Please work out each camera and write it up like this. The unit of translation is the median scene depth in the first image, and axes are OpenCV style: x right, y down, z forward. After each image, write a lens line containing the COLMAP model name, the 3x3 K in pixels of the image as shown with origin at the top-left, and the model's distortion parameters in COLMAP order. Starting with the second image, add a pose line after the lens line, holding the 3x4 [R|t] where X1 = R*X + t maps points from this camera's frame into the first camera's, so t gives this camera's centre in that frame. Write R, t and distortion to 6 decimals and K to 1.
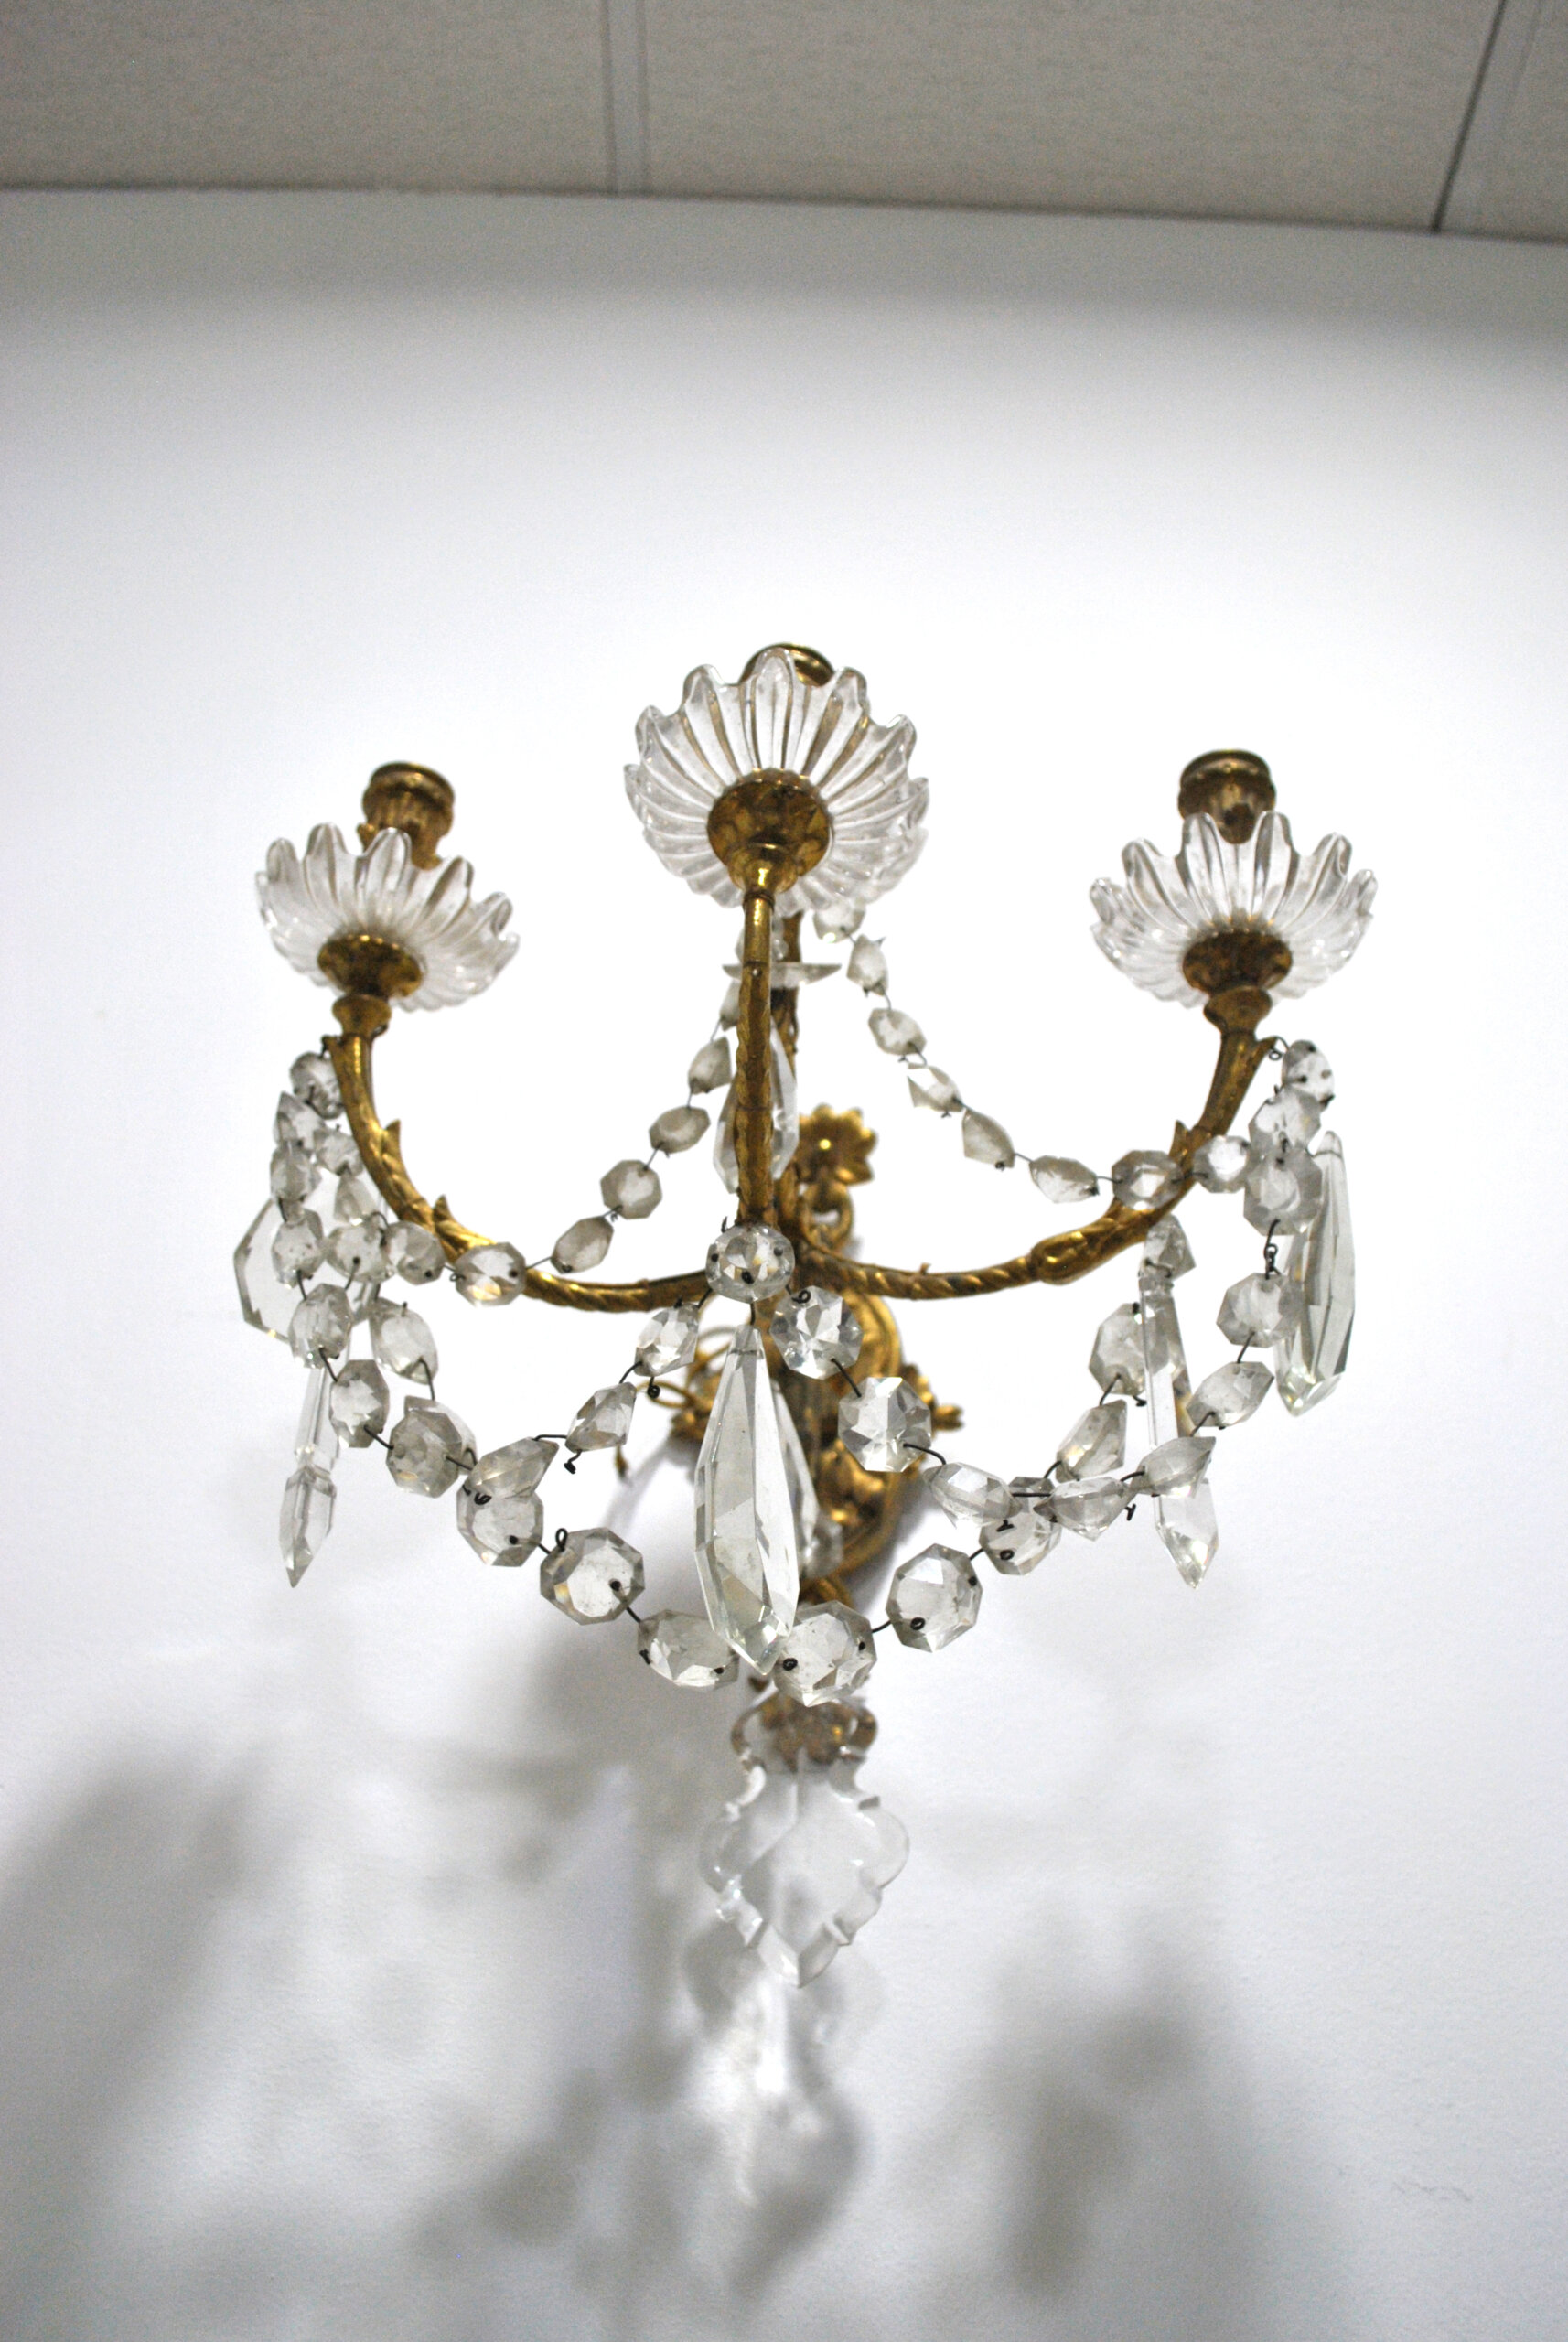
lens RADIAL K [[1896.1, 0, 784.0], [0, 1896.1, 1171.0], [0, 0, 1]] dist [-0.077660, 0.004593]
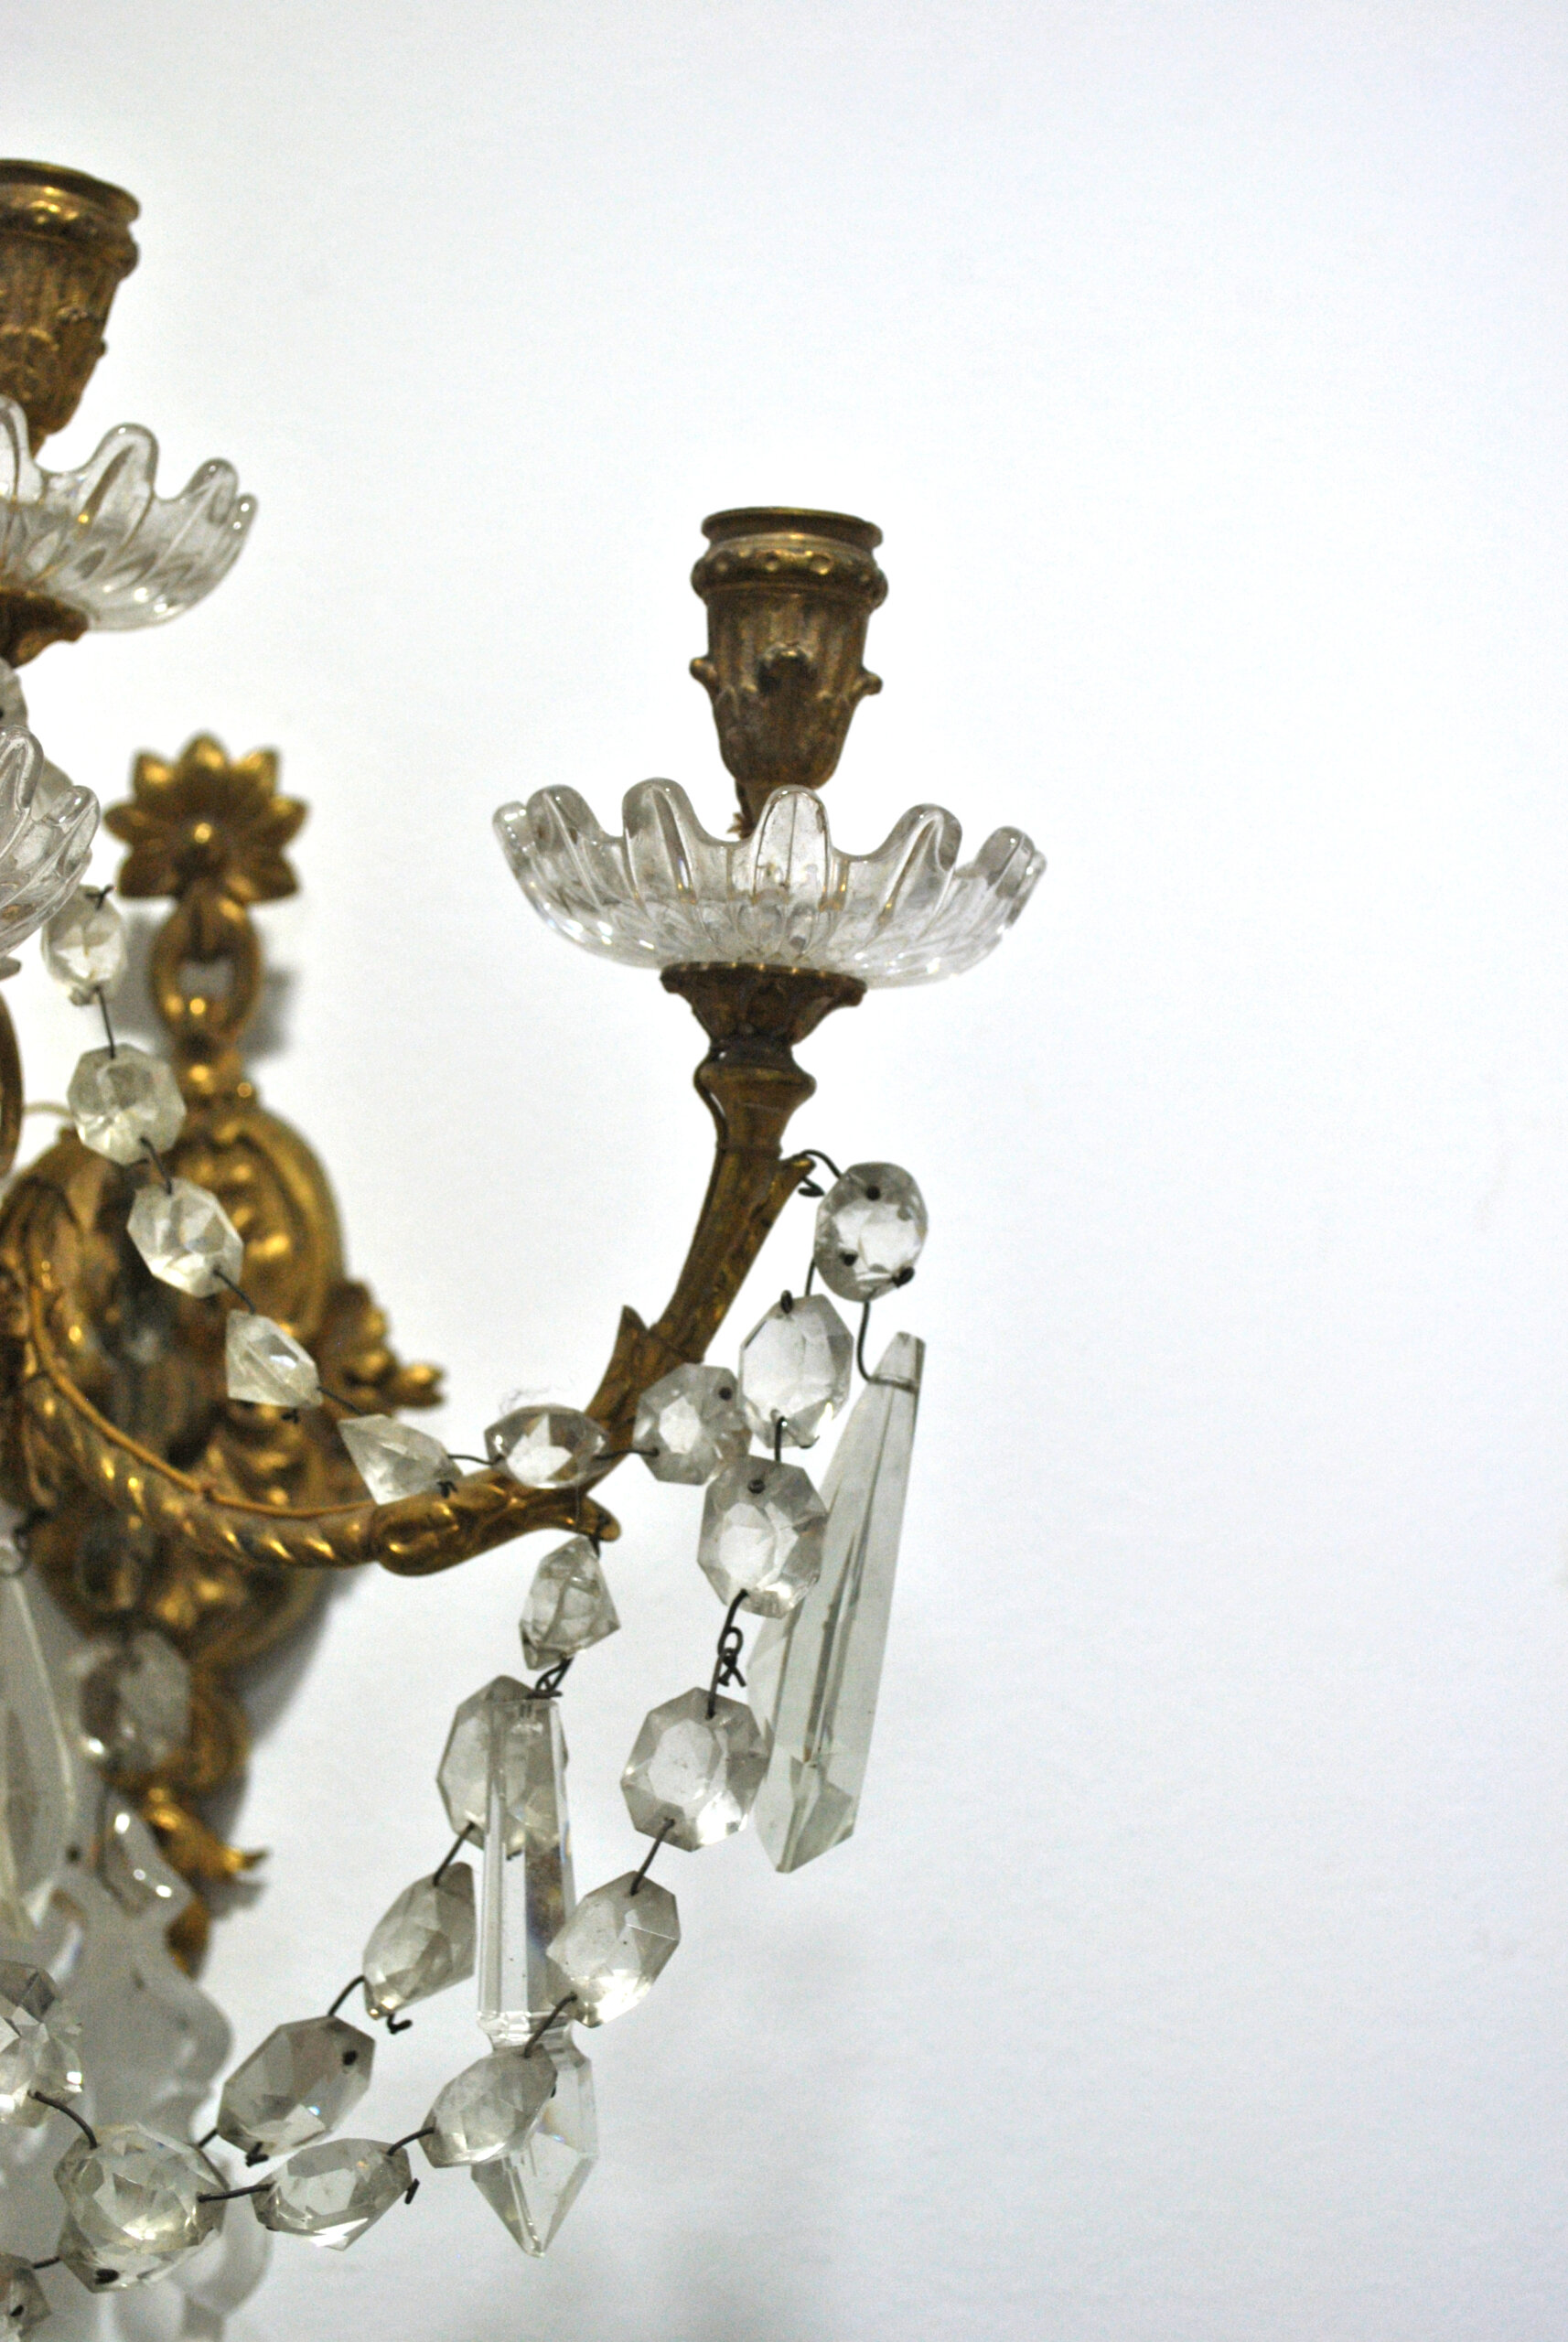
lens RADIAL K [[3823.9, 0, 784.0], [0, 3823.9, 1171.0], [0, 0, 1]] dist [-0.014037, 0.001929]
pose [[0.999984, -0.005441, -0.001282, 0.237939], [0.005449, 0.897667, 0.440641, -0.512066], [-0.001247, -0.440642, 0.897682, 0.022265]]
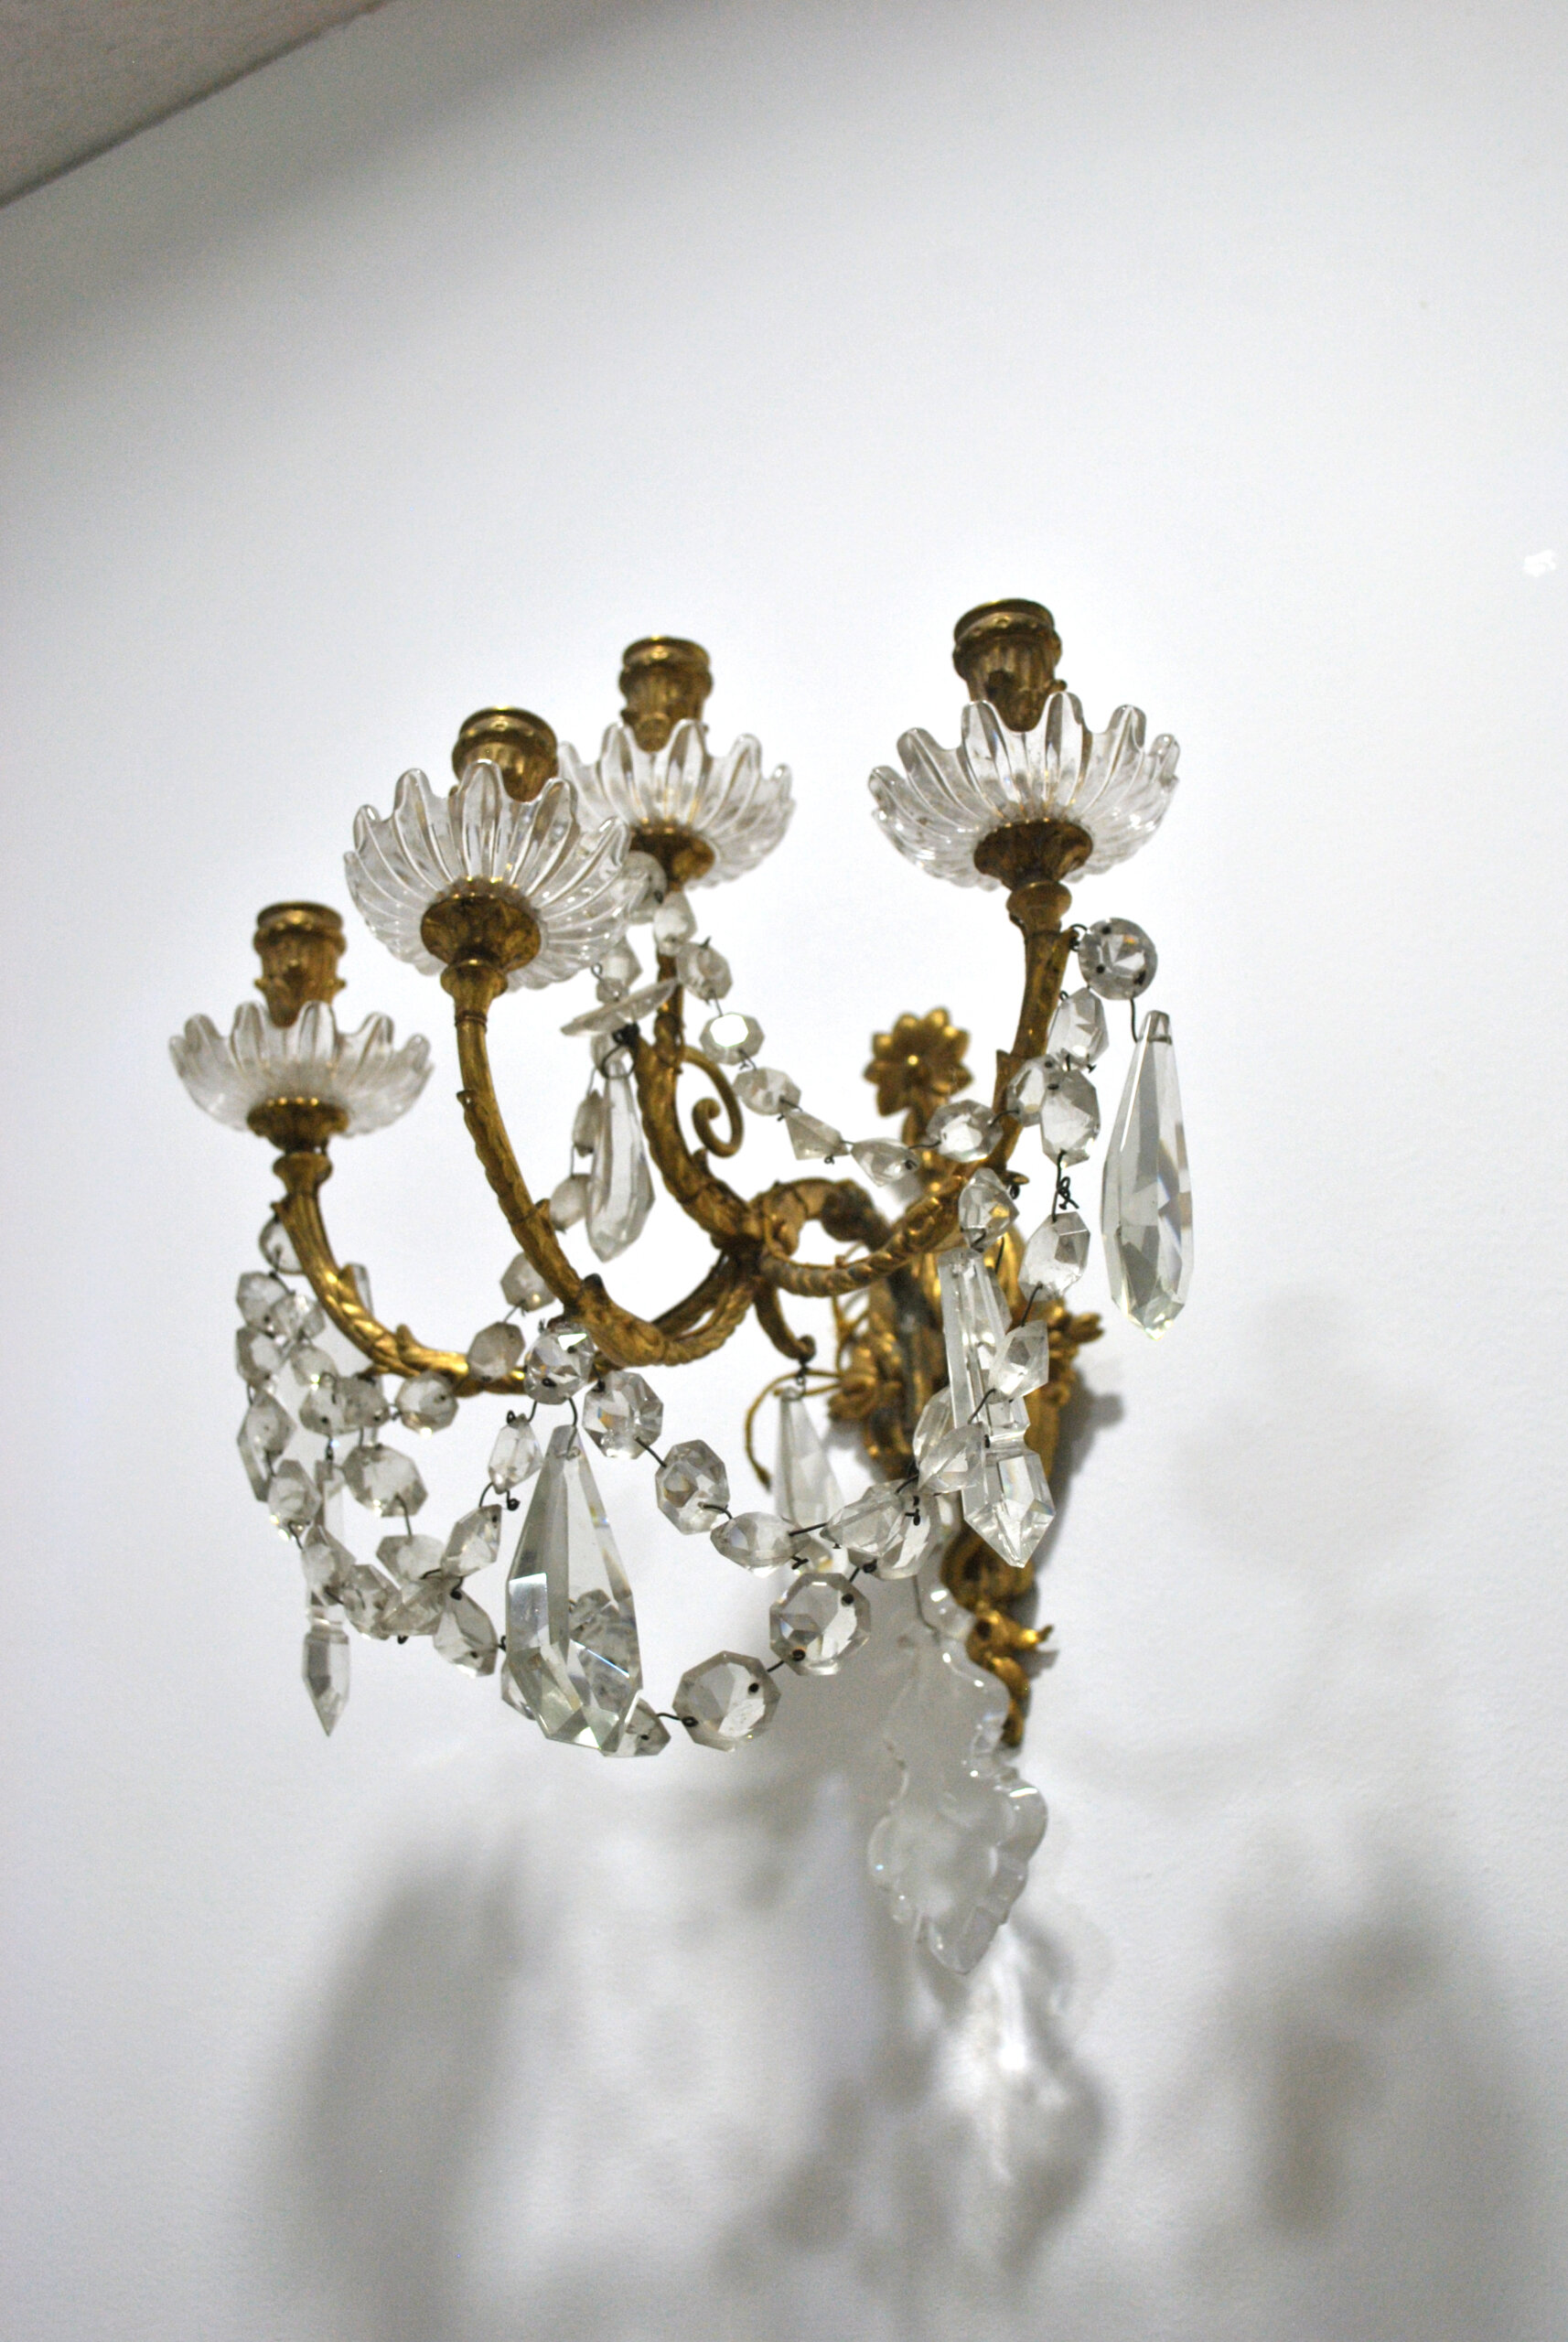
lens RADIAL K [[2466.6, 0, 784.0], [0, 2466.6, 1171.0], [0, 0, 1]] dist [-0.056813, -0.013142]
pose [[0.881090, -0.291062, -0.372778, 0.512018], [0.336269, 0.939787, 0.061020, -0.074473], [0.332572, -0.179118, 0.925912, -0.156939]]
